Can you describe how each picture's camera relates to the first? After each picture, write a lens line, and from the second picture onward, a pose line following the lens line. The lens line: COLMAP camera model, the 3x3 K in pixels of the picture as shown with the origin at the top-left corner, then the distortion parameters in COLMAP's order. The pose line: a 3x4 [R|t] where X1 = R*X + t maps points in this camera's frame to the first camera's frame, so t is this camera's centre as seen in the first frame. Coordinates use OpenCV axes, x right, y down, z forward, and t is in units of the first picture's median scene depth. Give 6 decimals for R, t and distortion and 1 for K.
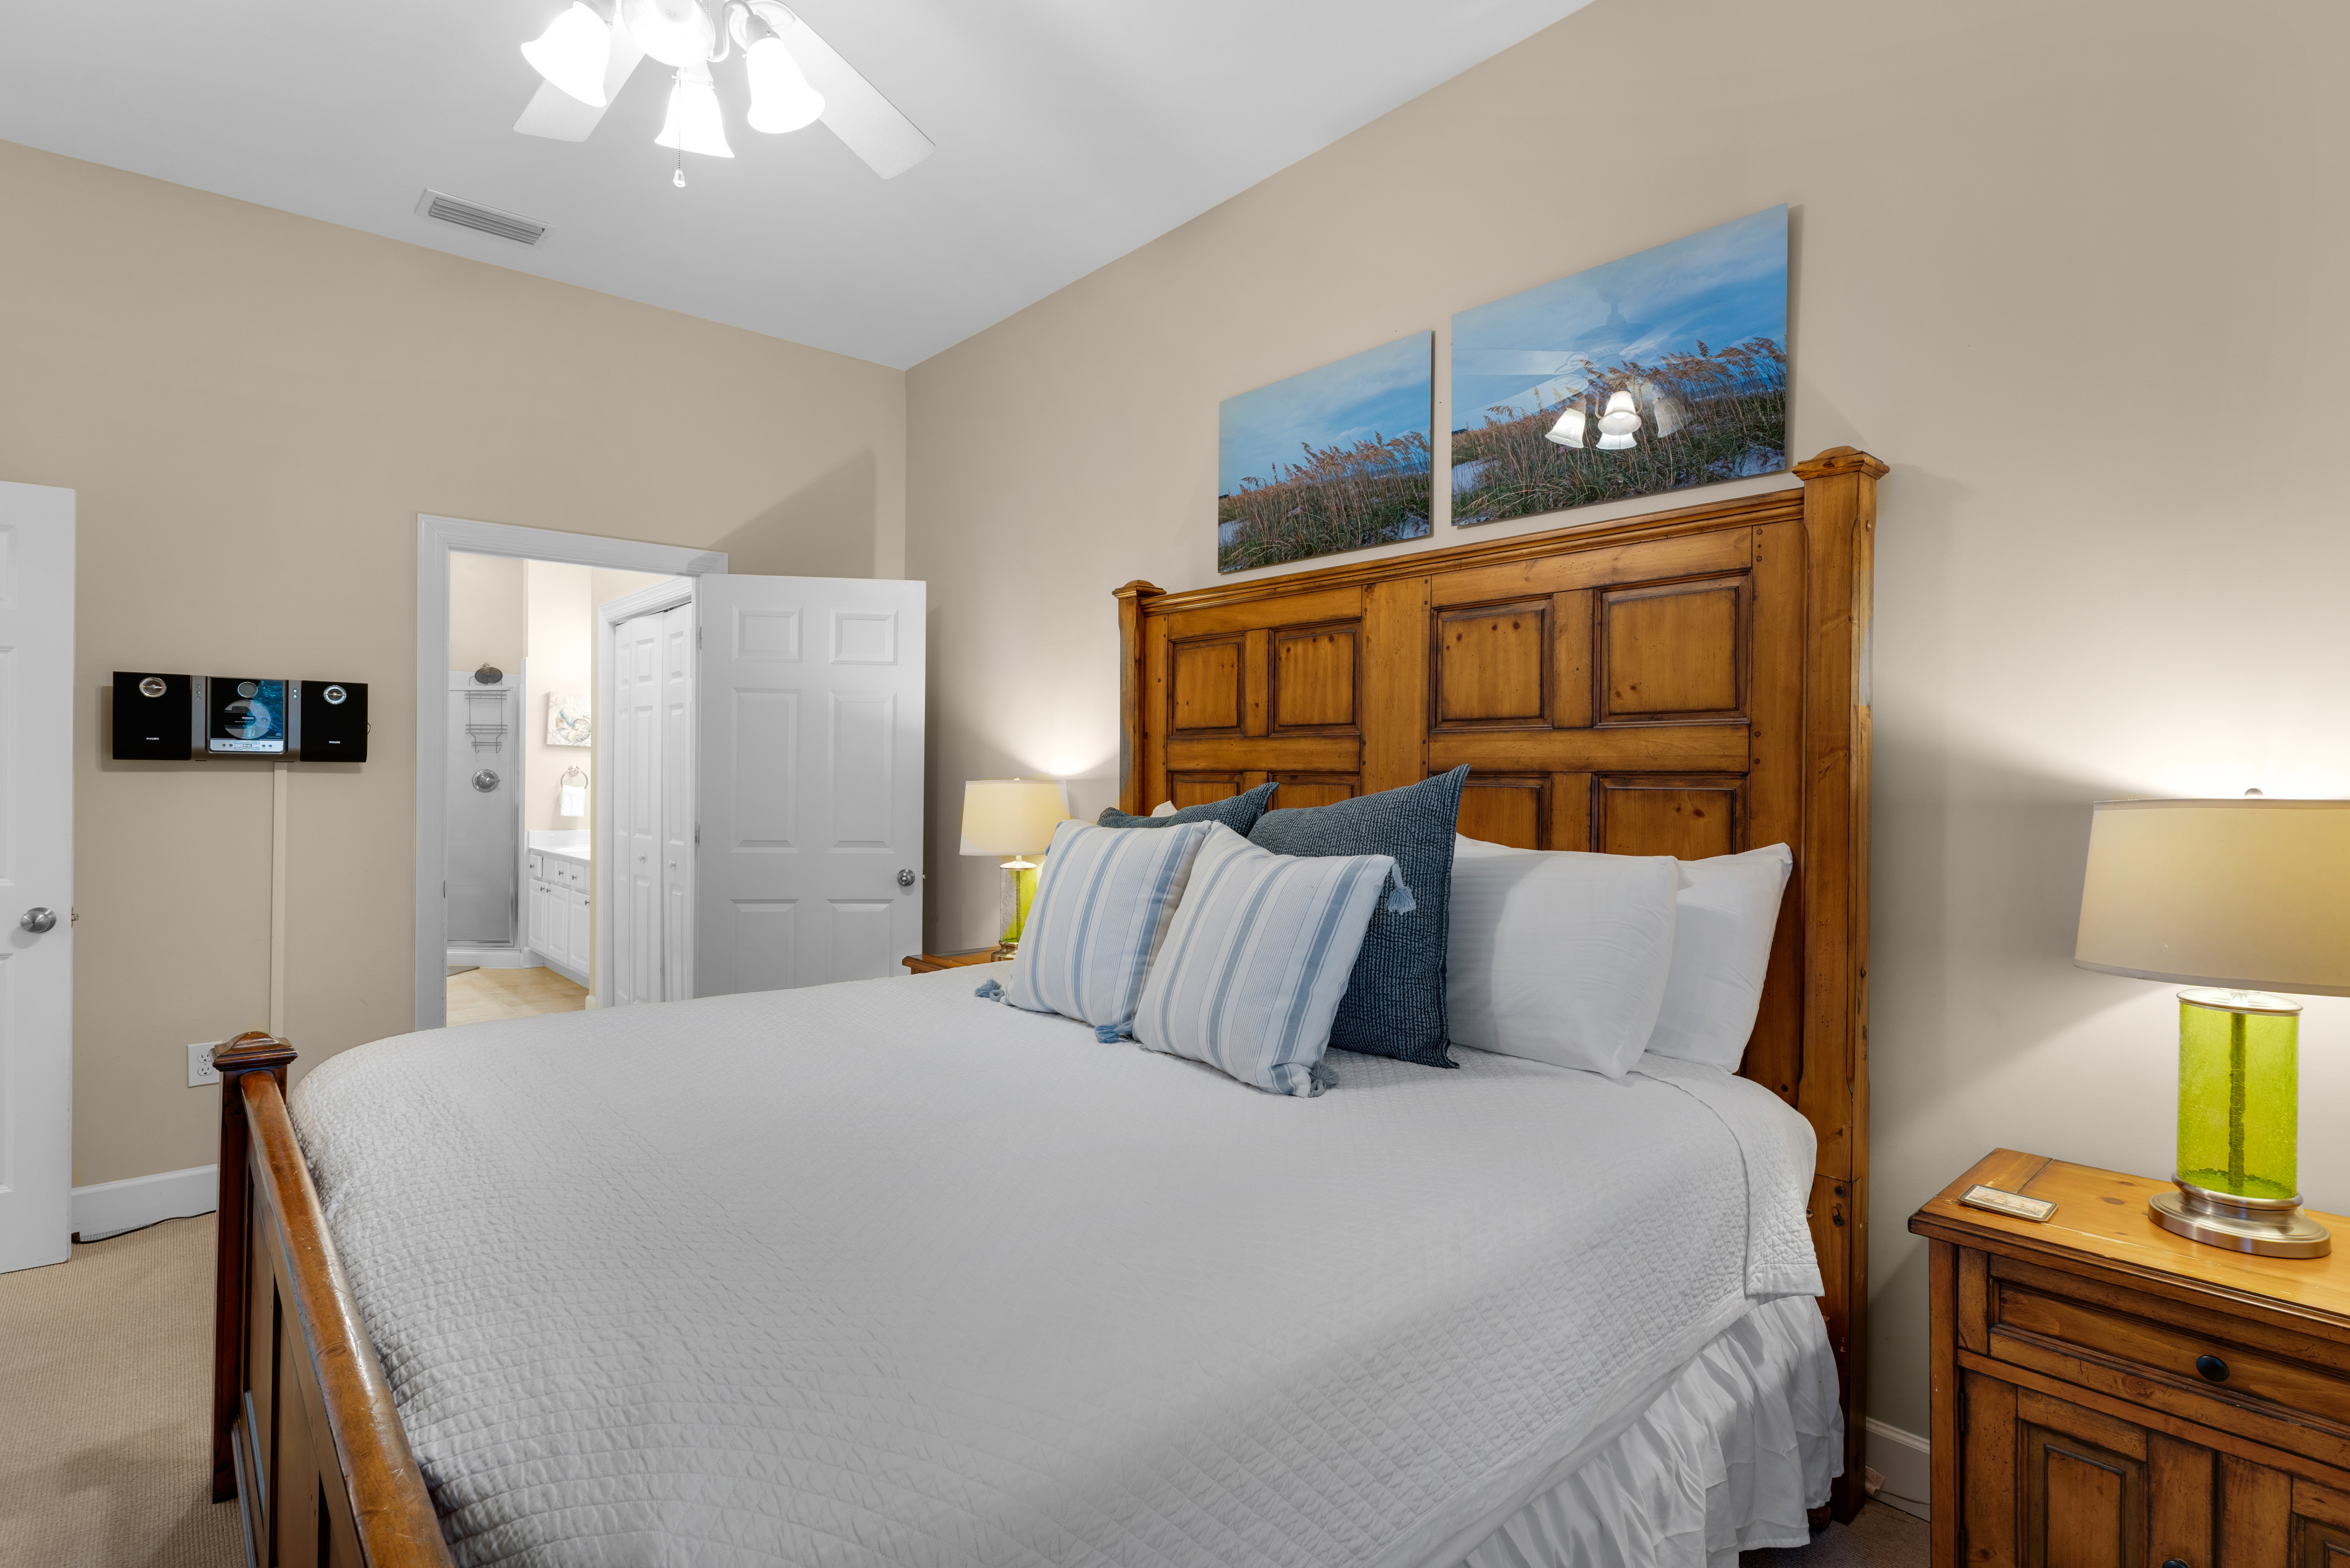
lens RADIAL K [[1145.6, 0, 1173.1], [0, 1145.6, 774.3], [0, 0, 1]] dist [0.000266, -0.000154]
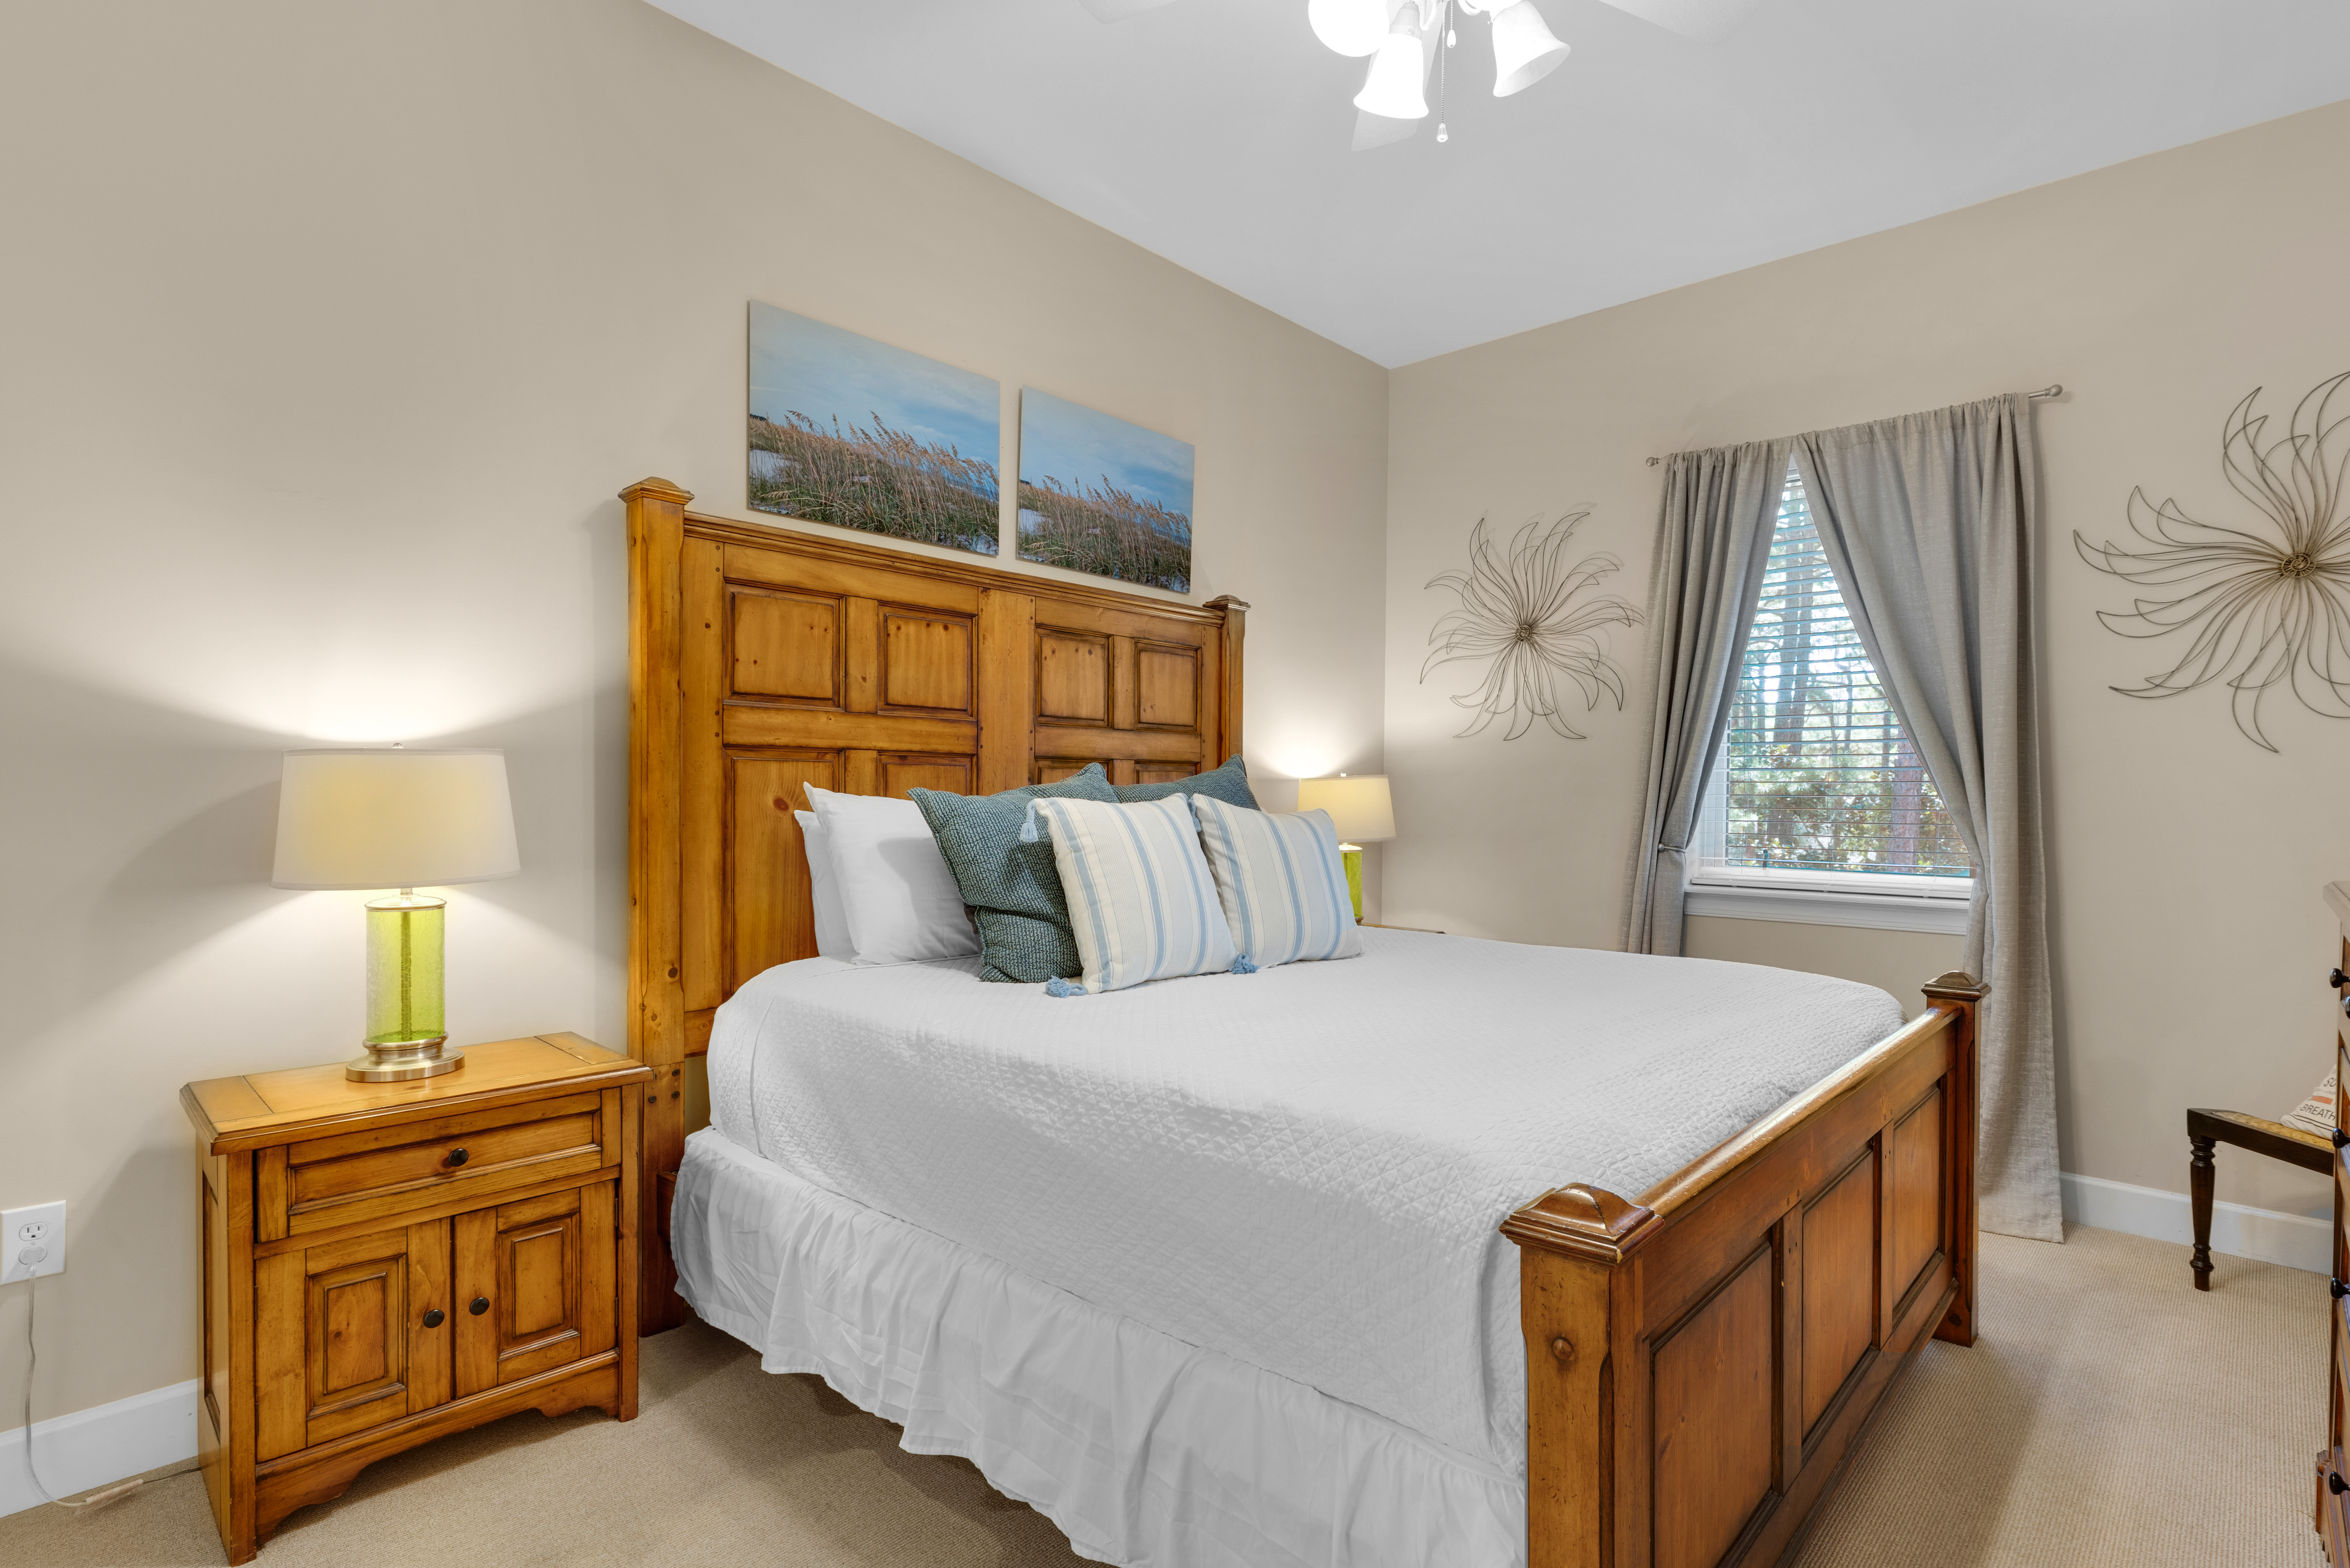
lens RADIAL K [[1129.8, 0, 1167.2], [0, 1129.8, 810.6], [0, 0, 1]] dist [-0.003333, -0.000359]
pose [[-0.083785, -0.013198, 0.996396, -0.903997], [0.000559, 0.999912, 0.013292, 0.036063], [-0.996484, 0.001671, -0.083770, 0.873517]]
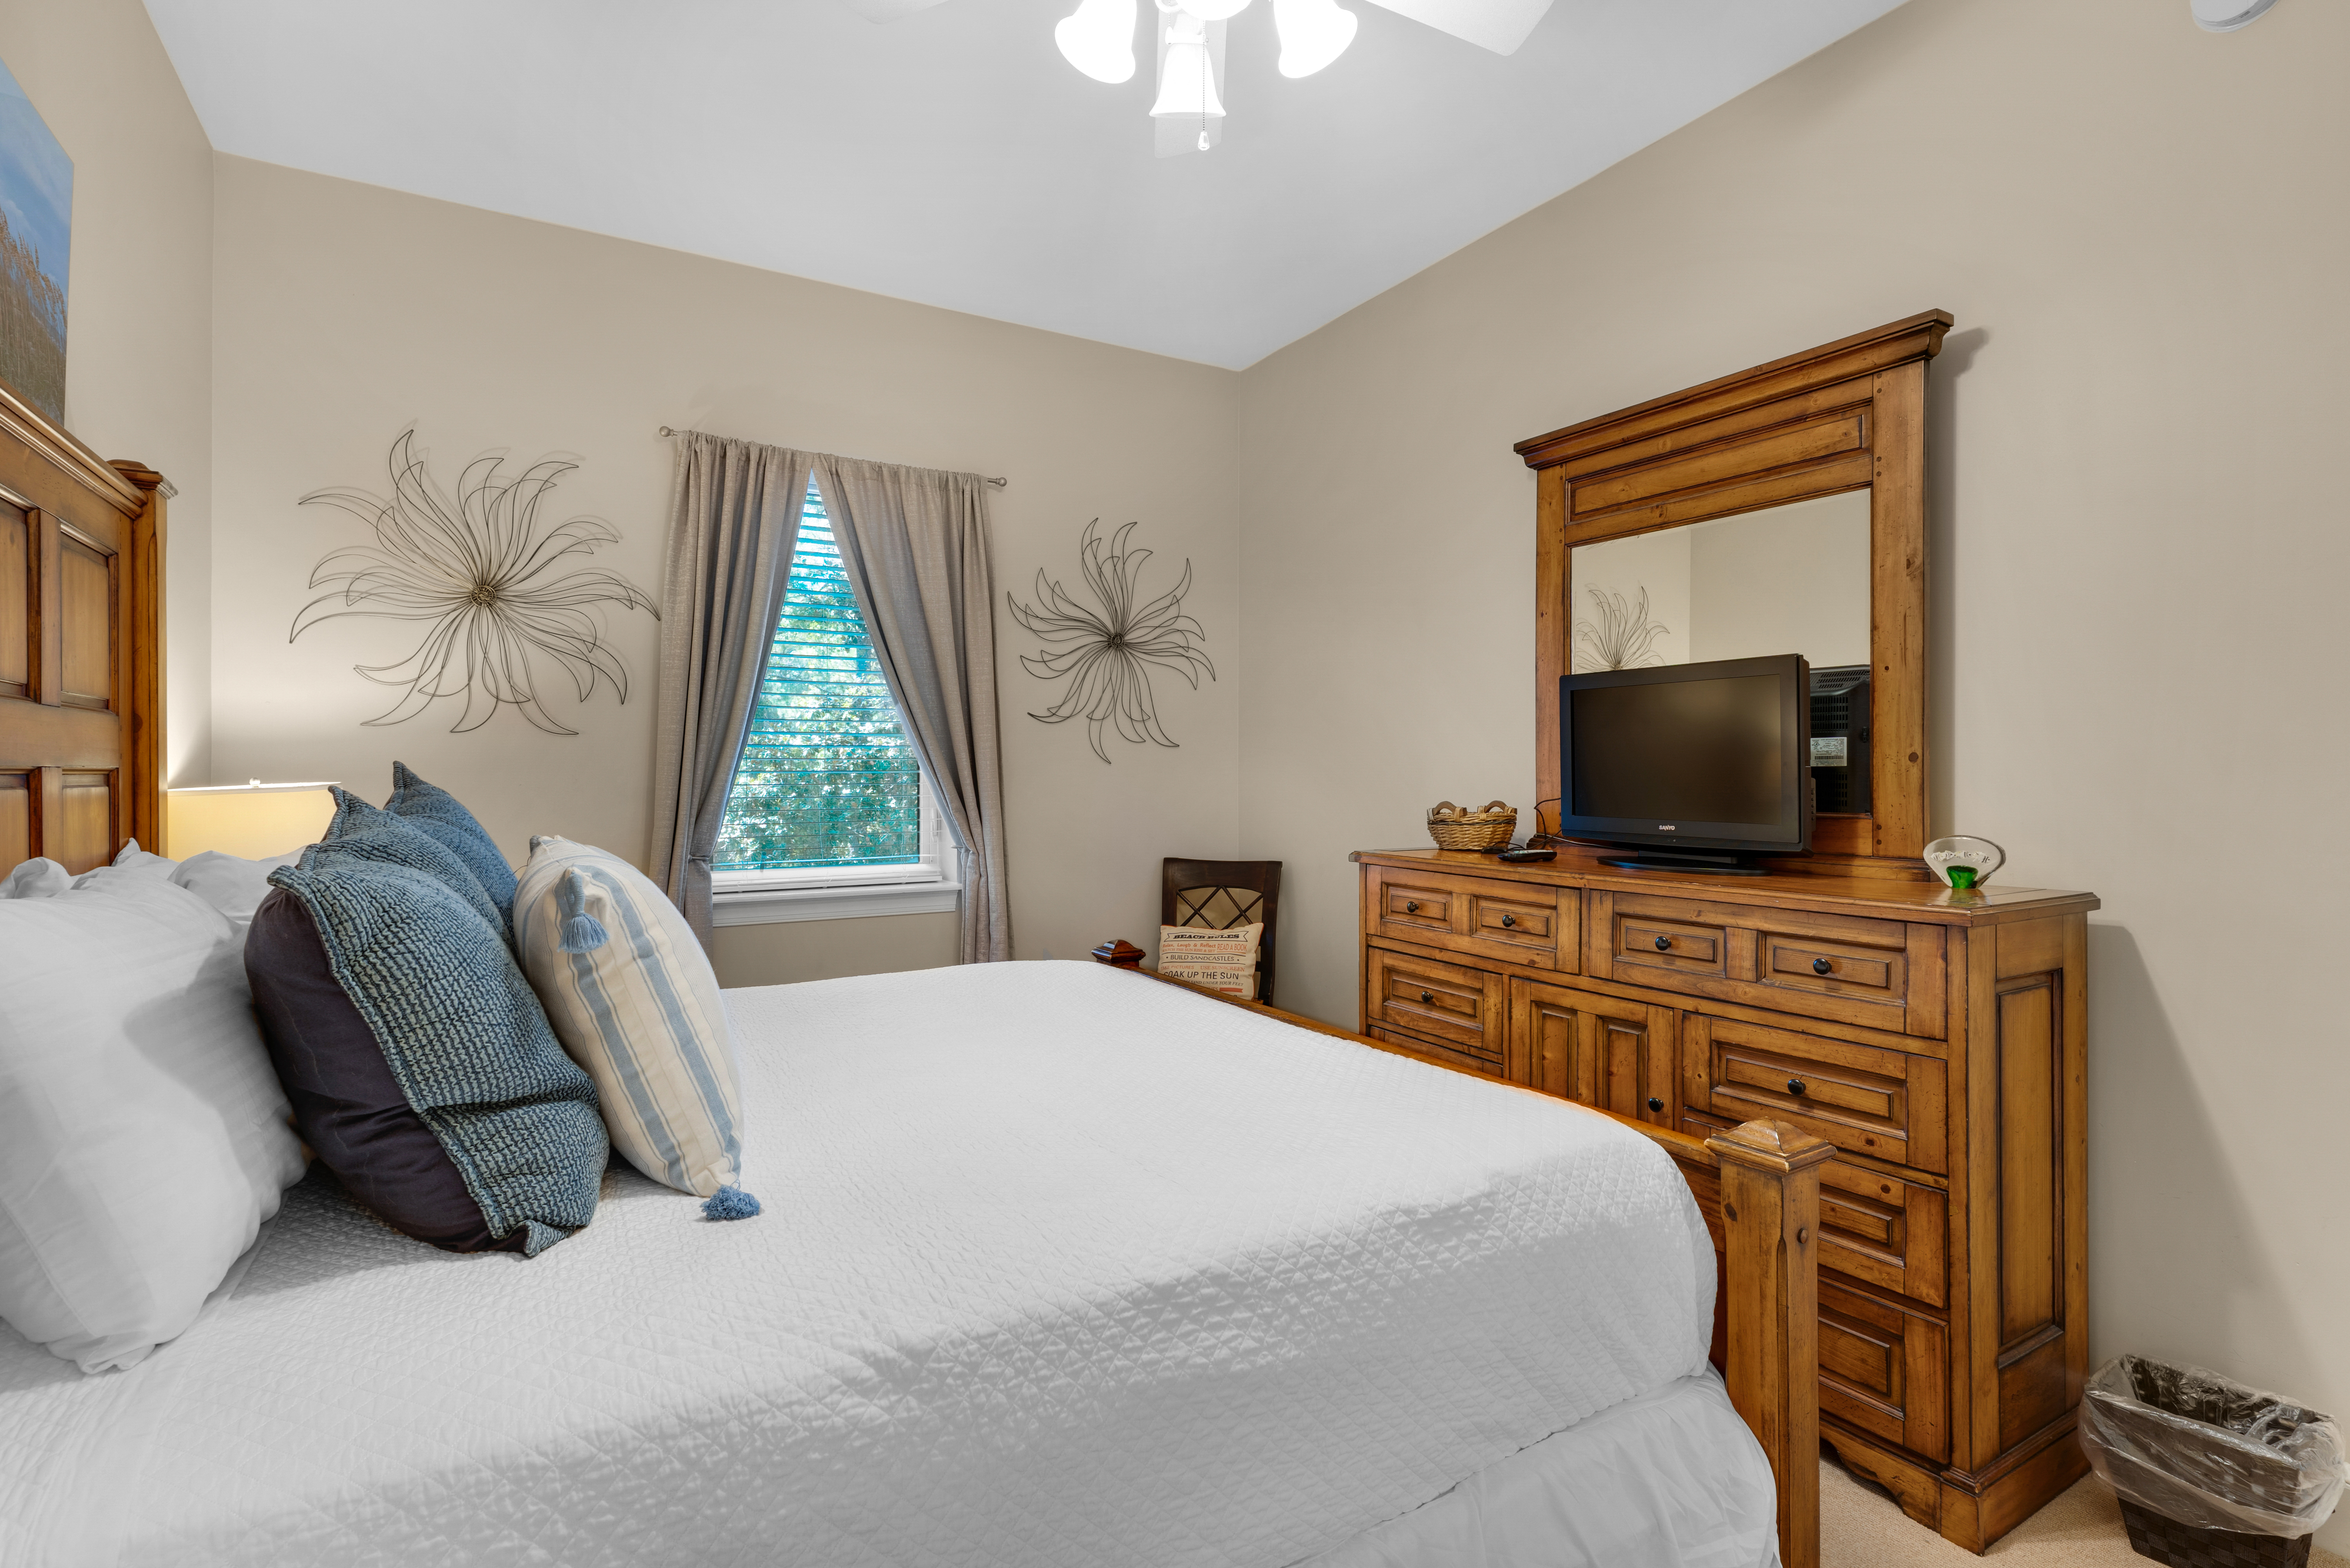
lens RADIAL K [[1128.3, 0, 1177.7], [0, 1128.3, 781.2], [0, 0, 1]] dist [0.000910, -0.000244]
pose [[-0.977128, 0.003359, 0.212626, -0.386689], [0.006401, 0.999887, 0.013619, 0.000758], [-0.212556, 0.014669, -0.977039, 1.271623]]
